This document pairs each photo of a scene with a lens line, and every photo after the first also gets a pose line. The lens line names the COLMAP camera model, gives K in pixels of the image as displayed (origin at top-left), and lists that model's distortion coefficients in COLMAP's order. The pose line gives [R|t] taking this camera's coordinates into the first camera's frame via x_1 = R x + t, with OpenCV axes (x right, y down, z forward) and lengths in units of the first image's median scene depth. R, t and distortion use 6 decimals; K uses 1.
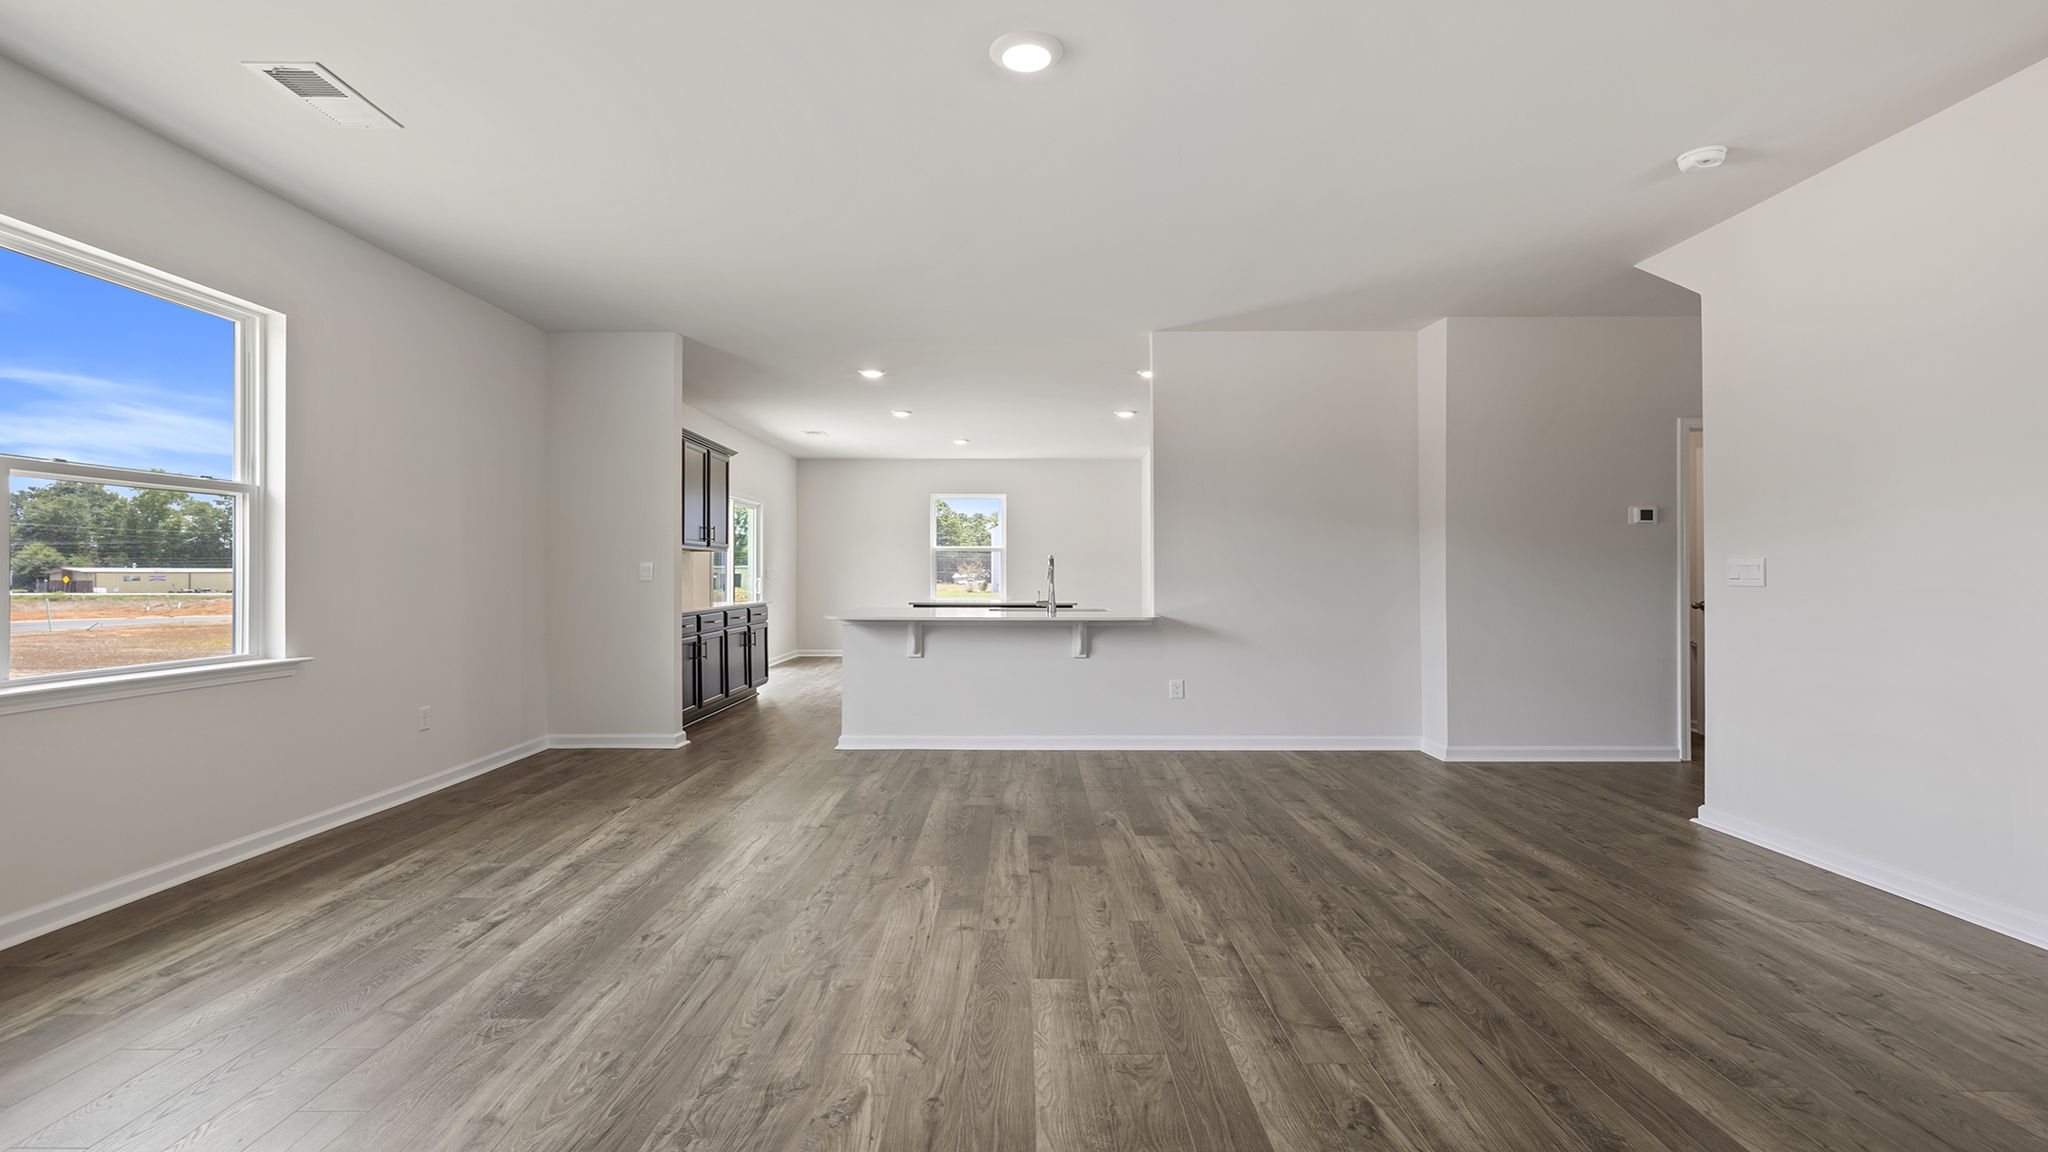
lens RADIAL K [[988.6, 0, 1024.0], [0, 988.6, 576.0], [0, 0, 1]] dist [0.000236, -0.000181]
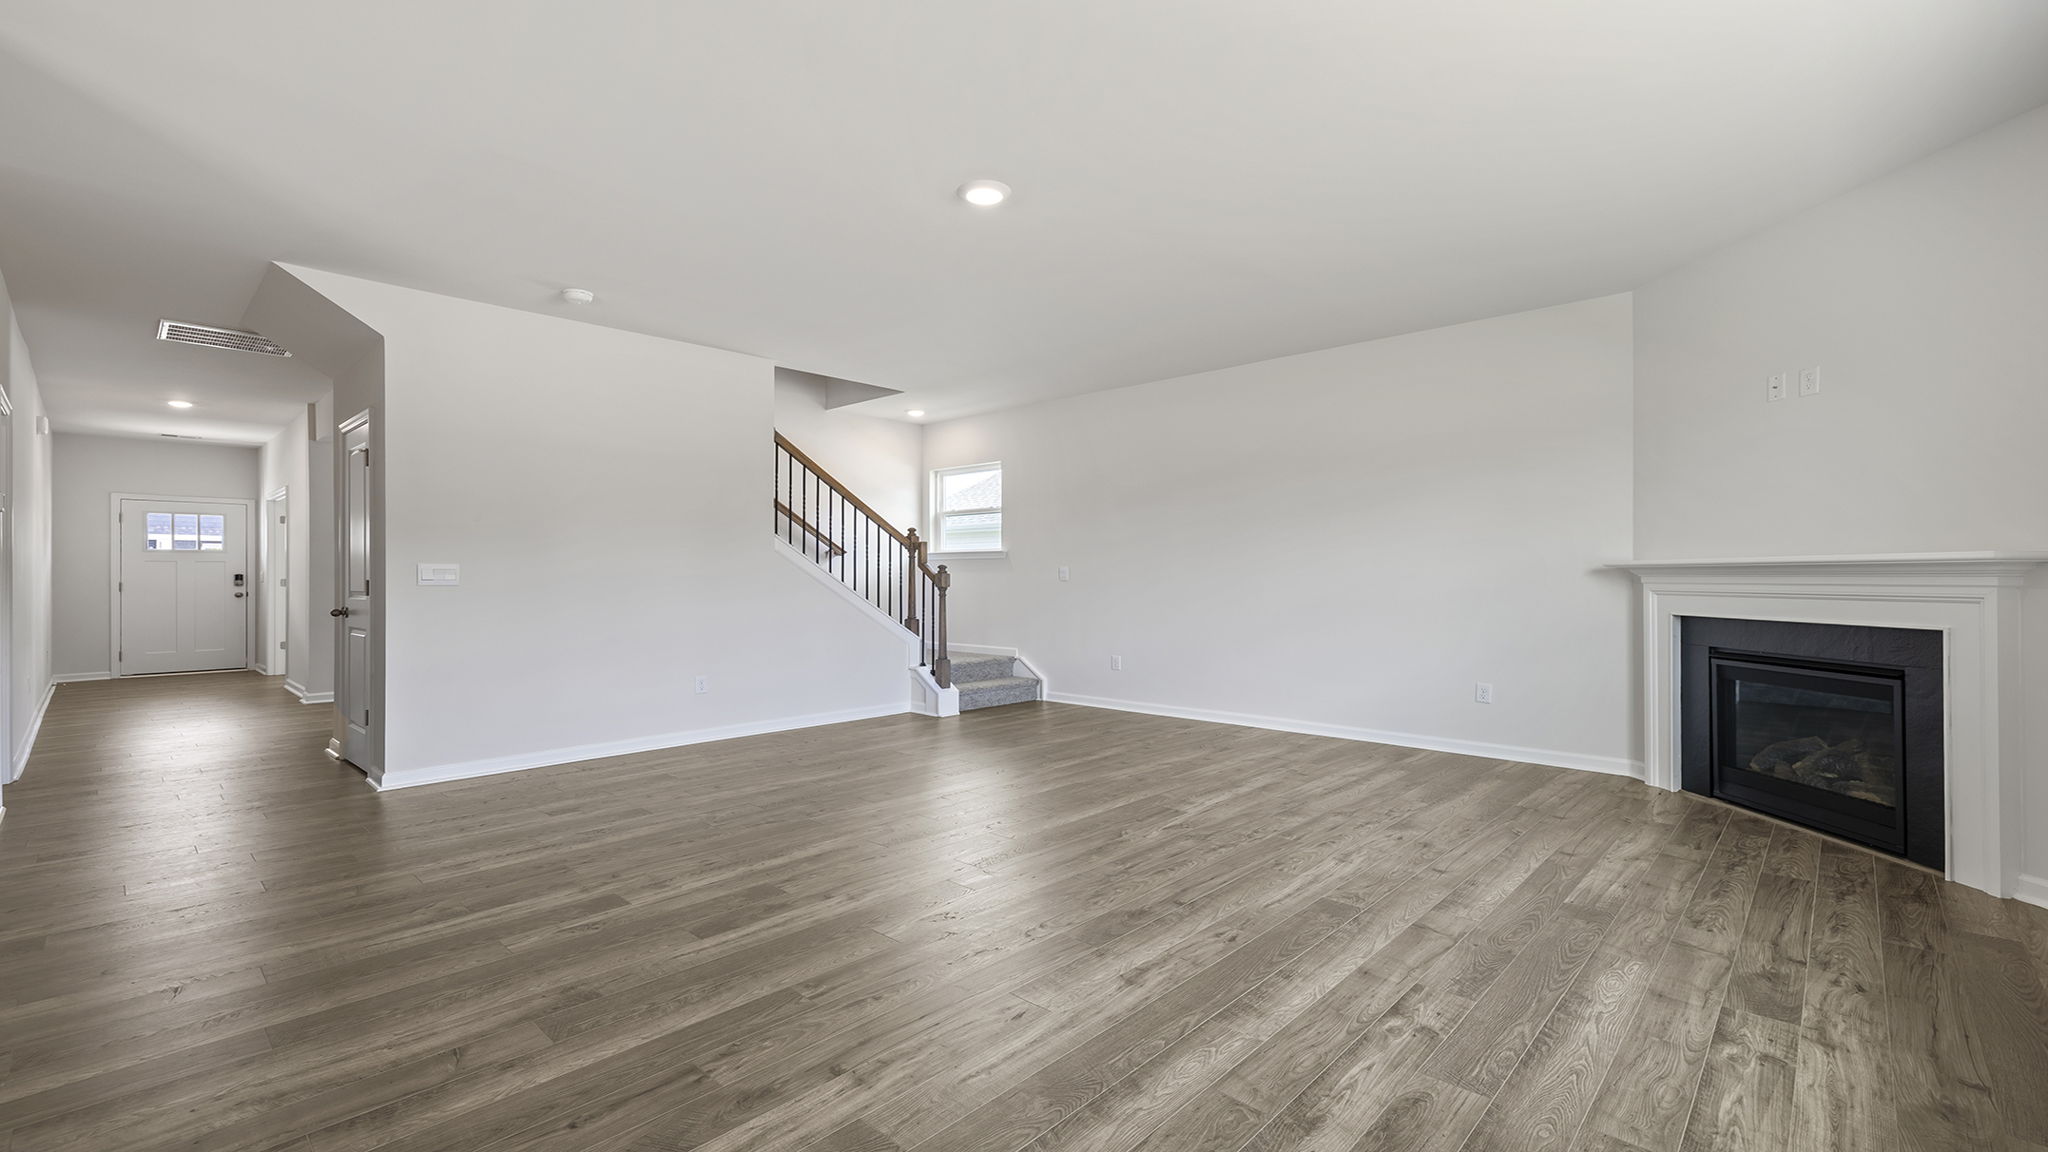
lens RADIAL K [[877.2, 0, 1015.6], [0, 877.2, 567.0], [0, 0, 1]] dist [0.000417, 0.000456]
pose [[-0.742423, 0.009135, 0.669870, -0.753743], [0.002778, 0.999940, -0.010556, -0.003422], [-0.669926, -0.005976, -0.742404, 1.665574]]
